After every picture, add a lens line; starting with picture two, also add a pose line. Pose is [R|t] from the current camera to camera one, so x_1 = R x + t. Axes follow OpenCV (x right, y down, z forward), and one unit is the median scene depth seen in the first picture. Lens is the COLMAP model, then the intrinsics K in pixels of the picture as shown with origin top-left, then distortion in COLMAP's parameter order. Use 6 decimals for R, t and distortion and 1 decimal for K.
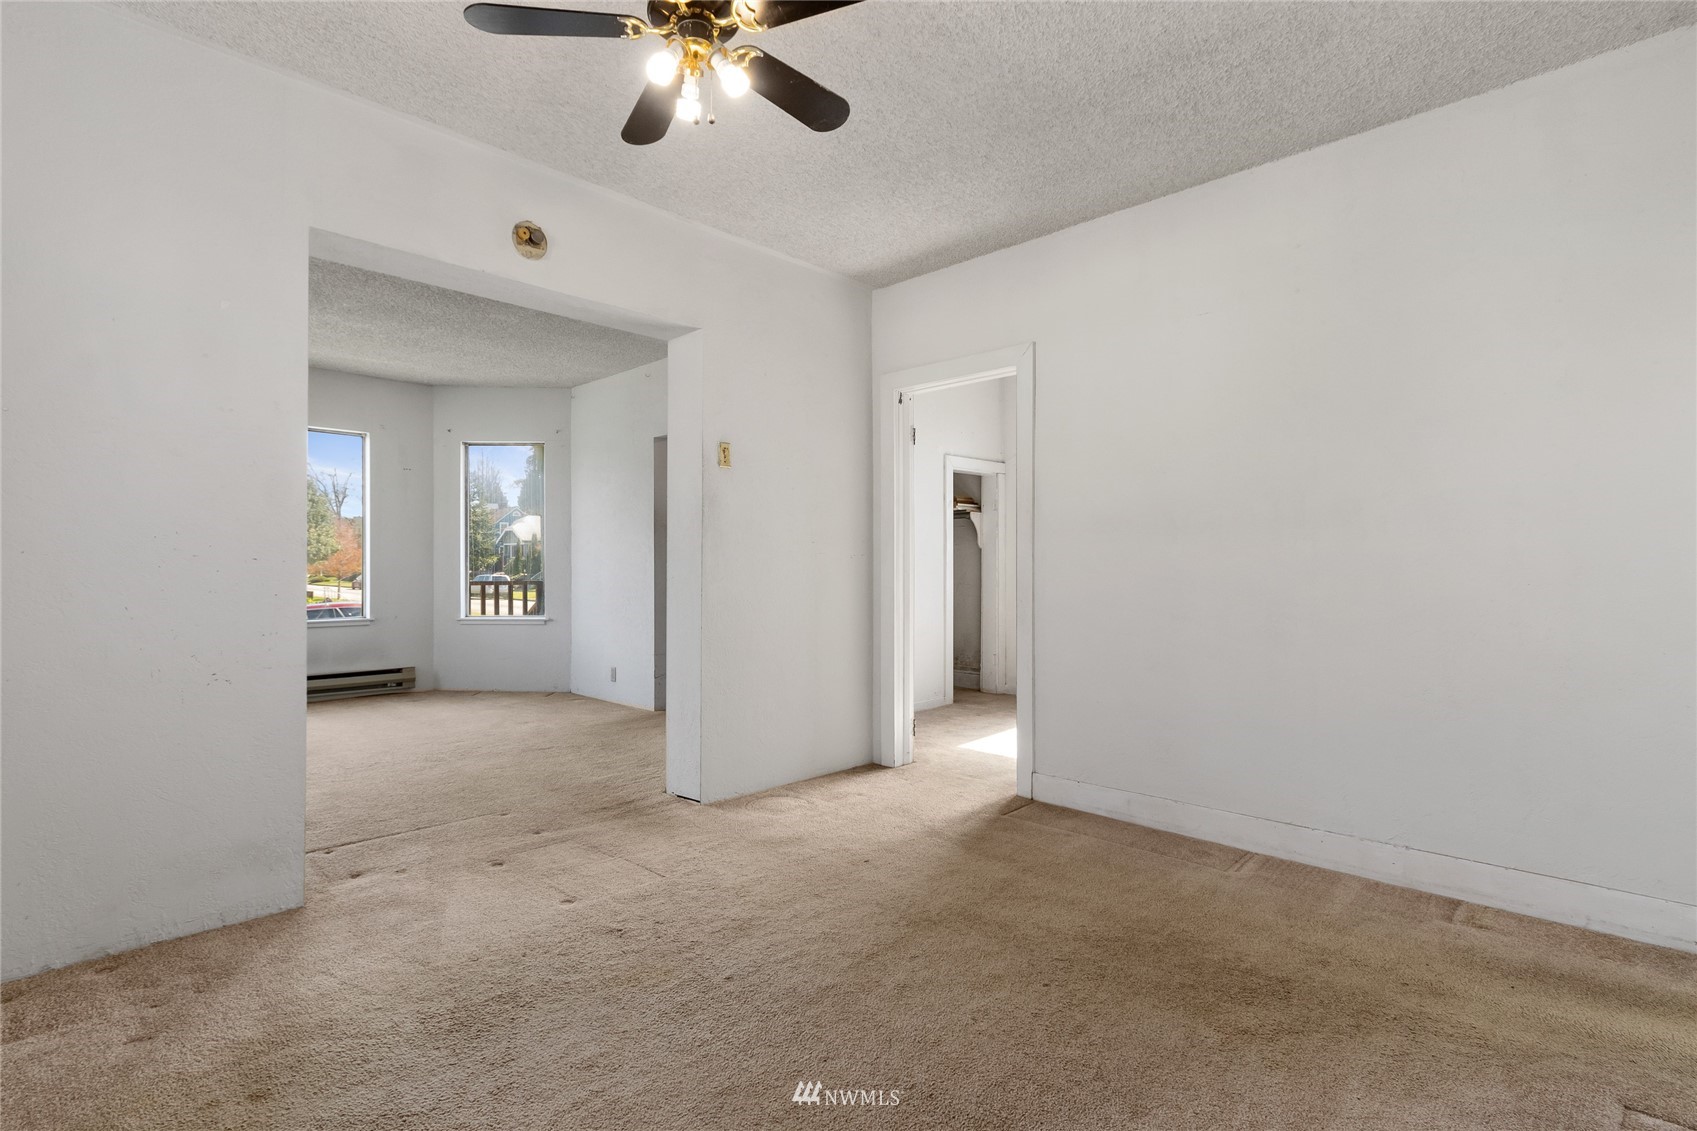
lens RADIAL K [[784.9, 0, 799.5], [0, 784.9, 559.9], [0, 0, 1]] dist [0.000494, -0.000467]
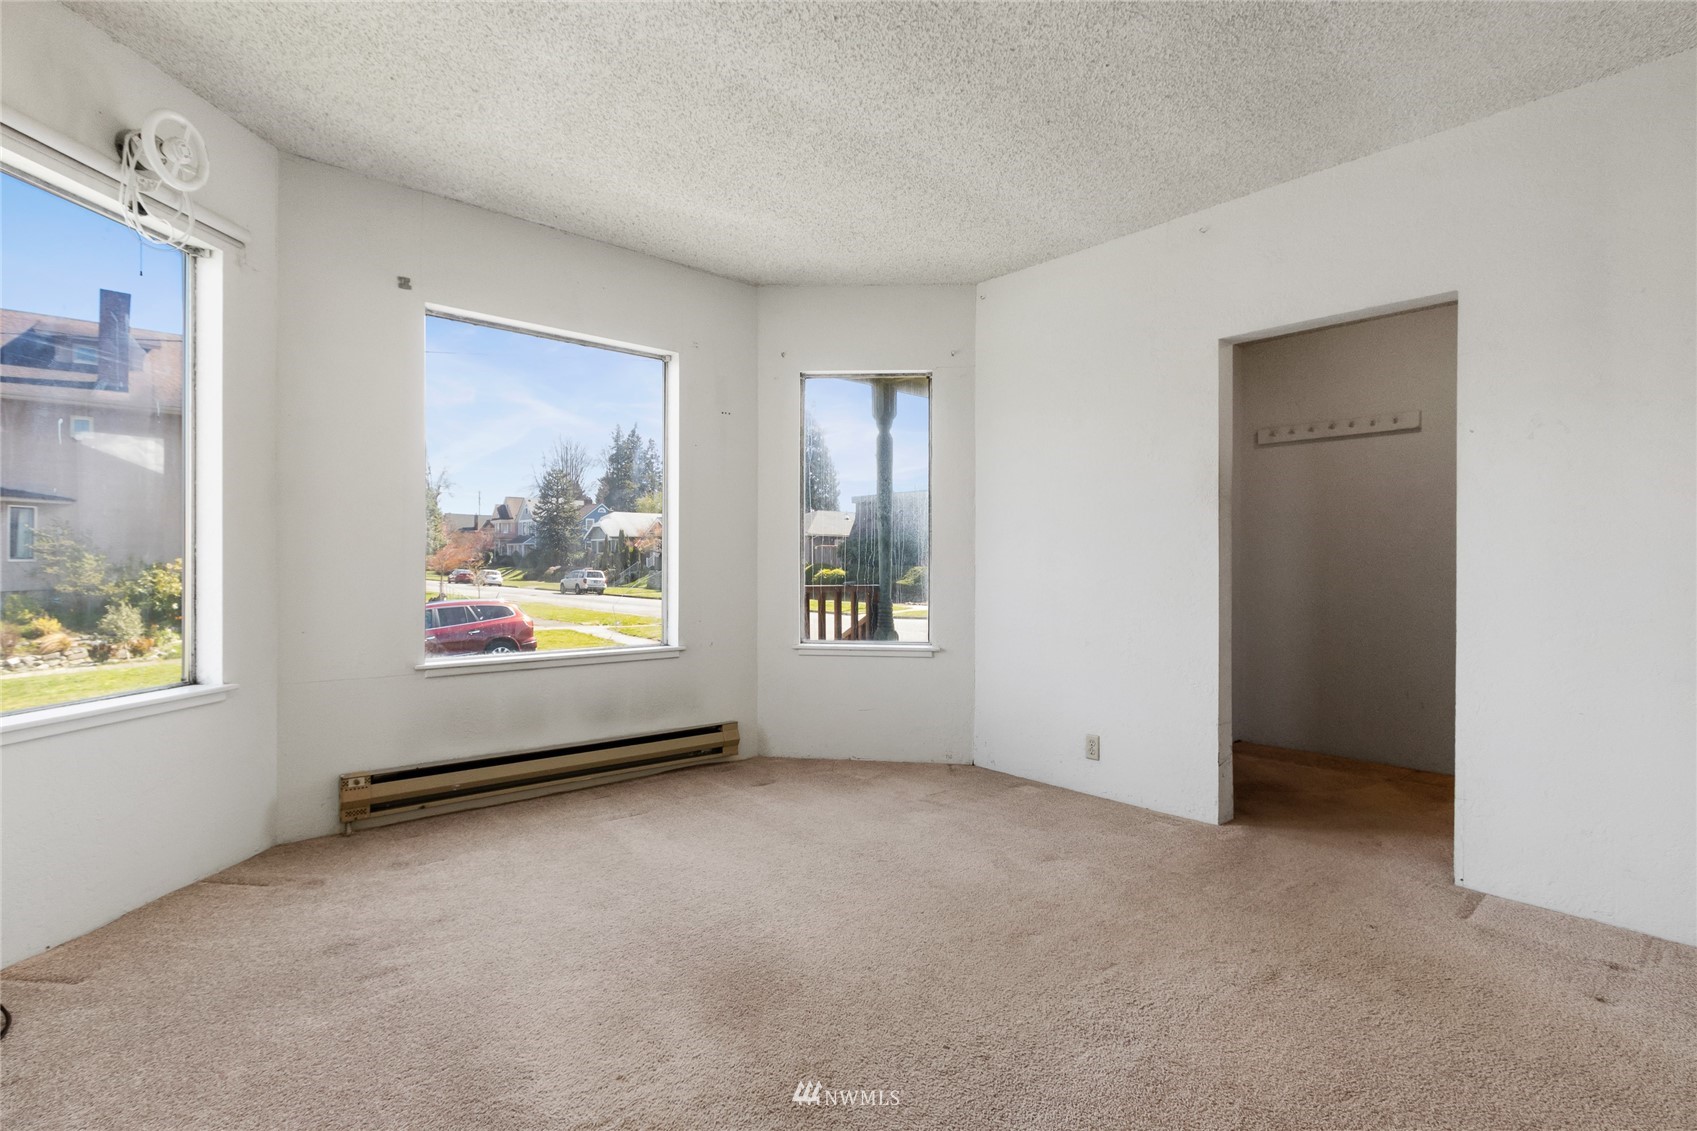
lens RADIAL K [[782.1, 0, 827.3], [0, 782.1, 564.1], [0, 0, 1]] dist [0.004071, 0.000125]
pose [[0.997805, 0.005198, -0.066016, -0.691732], [-0.004545, 0.999939, 0.010038, 0.001971], [0.066064, -0.009716, 0.997768, 0.680804]]
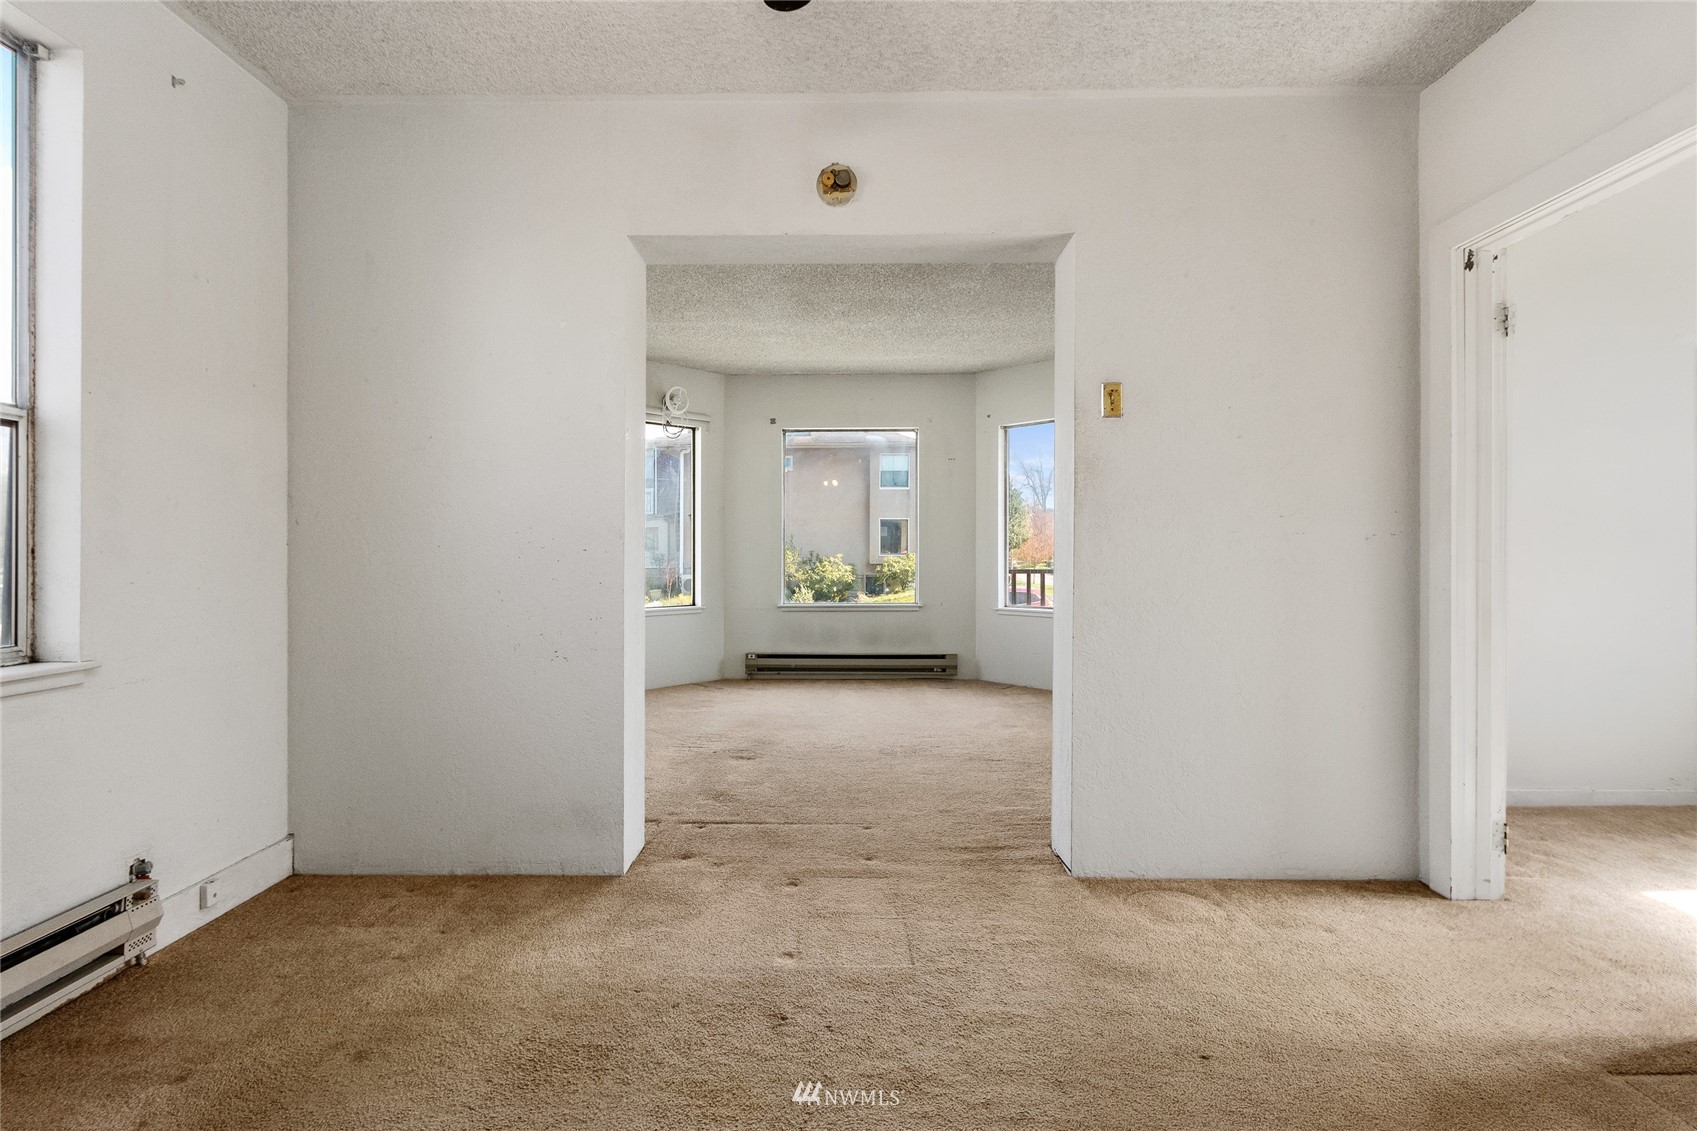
lens RADIAL K [[803.1, 0, 849.2], [0, 803.1, 553.0], [0, 0, 1]] dist [0.003167, -0.001222]
pose [[0.719182, -0.005108, -0.694803, 0.236741], [0.010657, 0.999936, 0.003680, 0.001631], [0.694740, -0.010051, 0.719190, 0.292089]]
